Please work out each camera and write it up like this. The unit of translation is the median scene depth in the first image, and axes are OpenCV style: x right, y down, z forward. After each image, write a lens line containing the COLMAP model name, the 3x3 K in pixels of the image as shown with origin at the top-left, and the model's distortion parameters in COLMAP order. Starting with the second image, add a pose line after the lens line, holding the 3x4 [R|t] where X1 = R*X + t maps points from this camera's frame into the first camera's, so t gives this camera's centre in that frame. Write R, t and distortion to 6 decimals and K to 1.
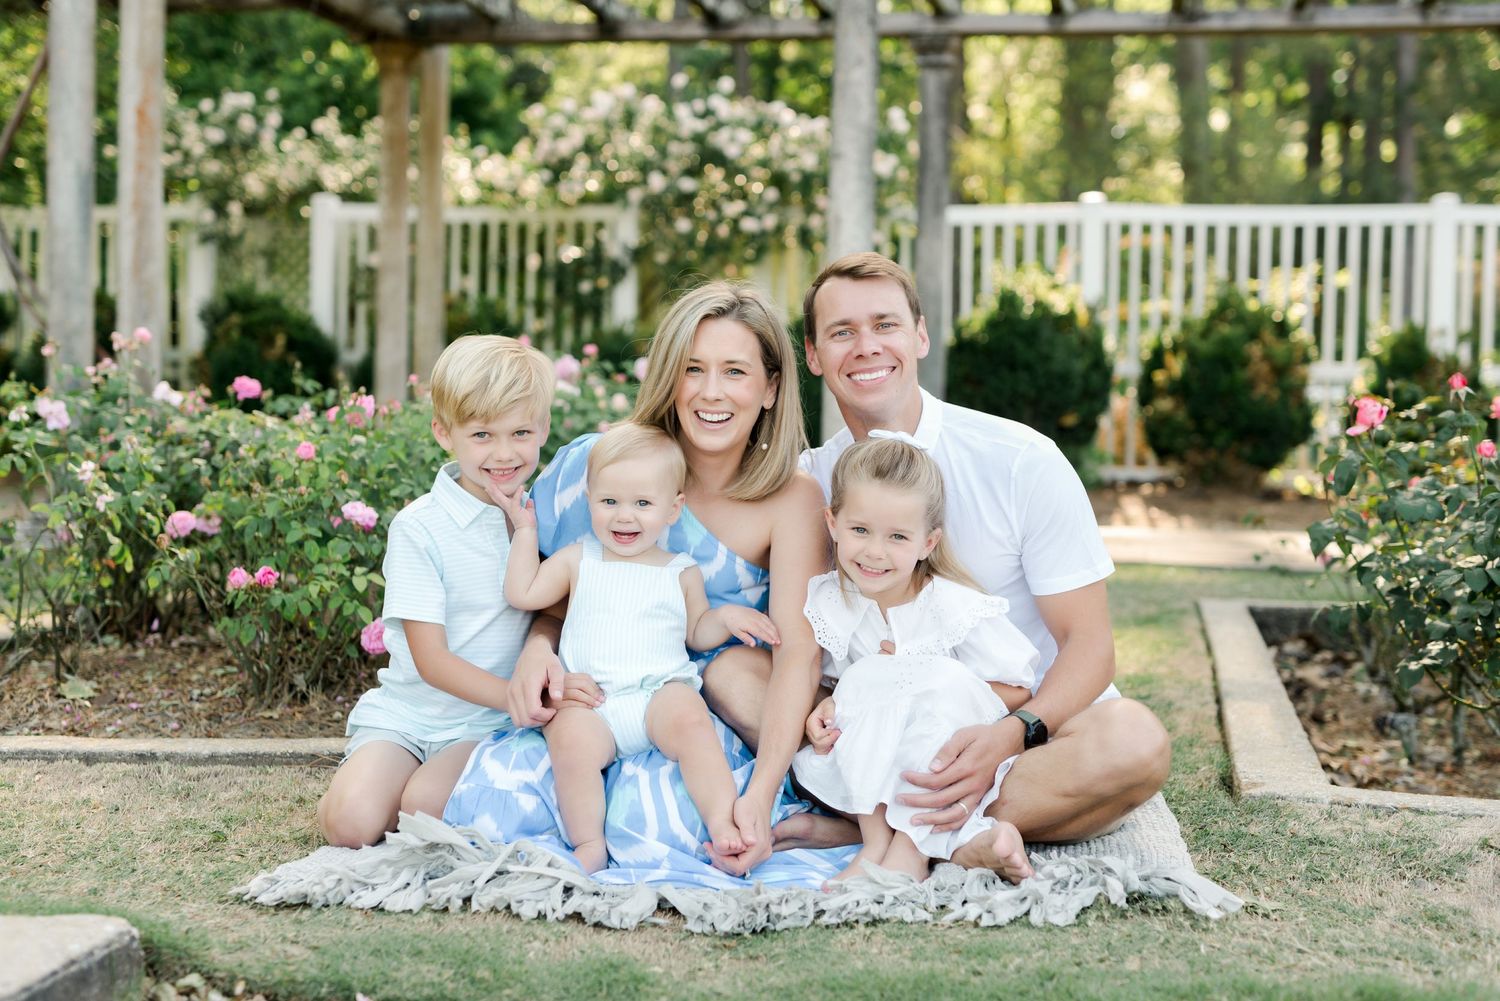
lens RADIAL K [[2160.7, 0, 750.0], [0, 2160.7, 500.5], [0, 0, 1]] dist [-0.012102, -0.054337]
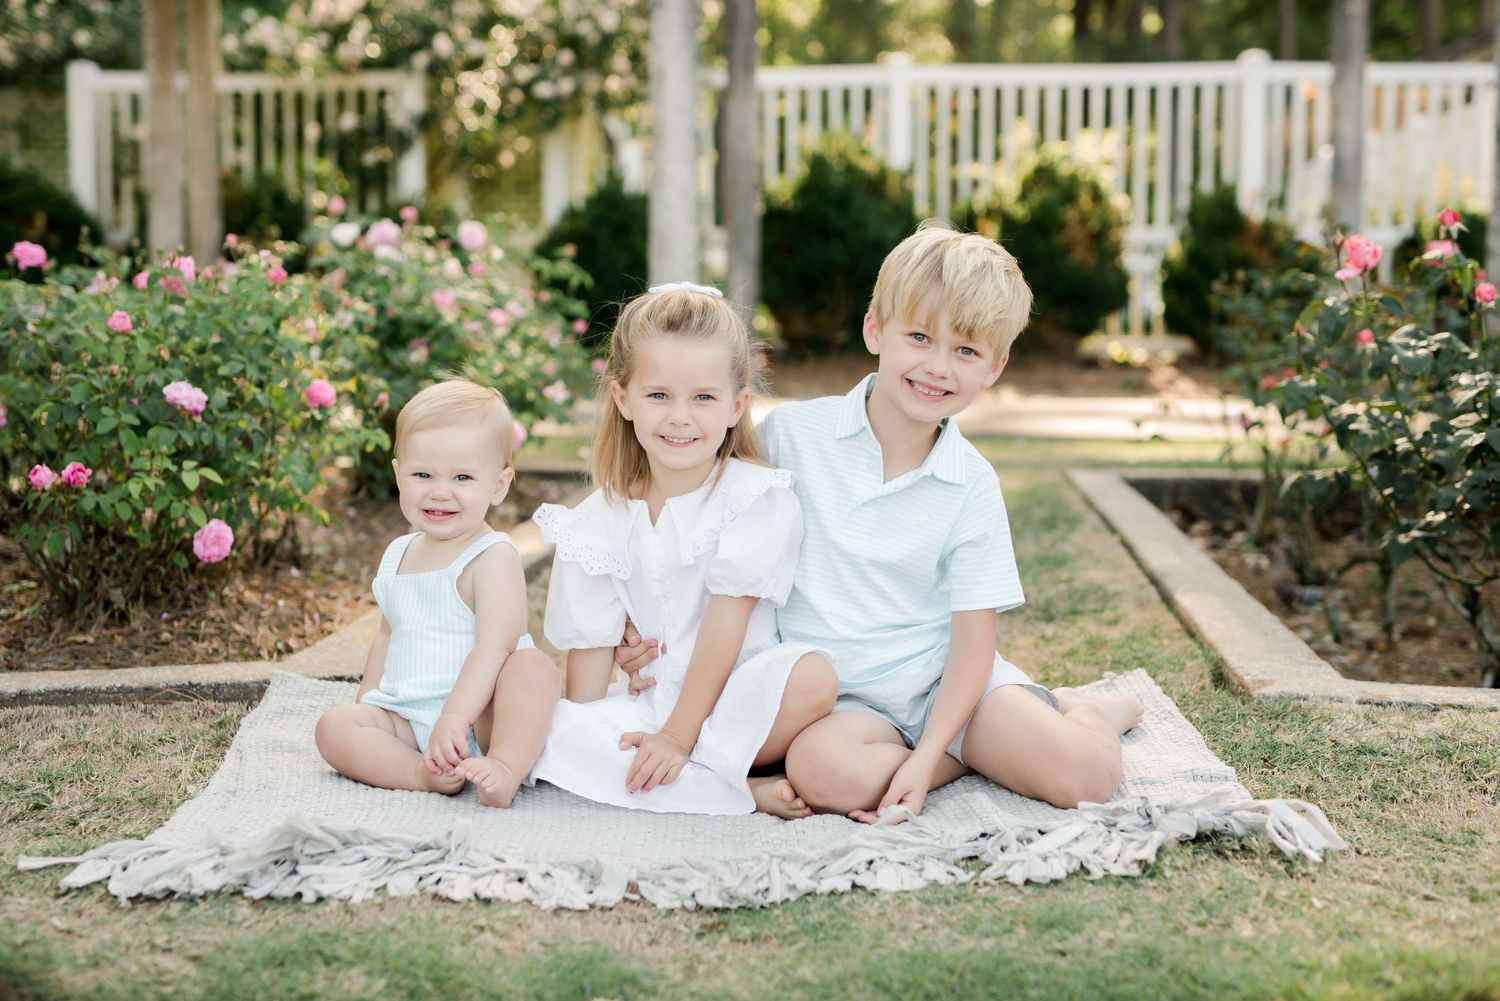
lens RADIAL K [[2136.7, 0, 750.0], [0, 2136.7, 500.5], [0, 0, 1]] dist [-0.002957, -0.020468]
pose [[0.993686, -0.029070, 0.108361, -0.051509], [0.023039, 0.998137, 0.056499, 0.004471], [-0.109801, -0.053646, 0.992505, 0.145195]]
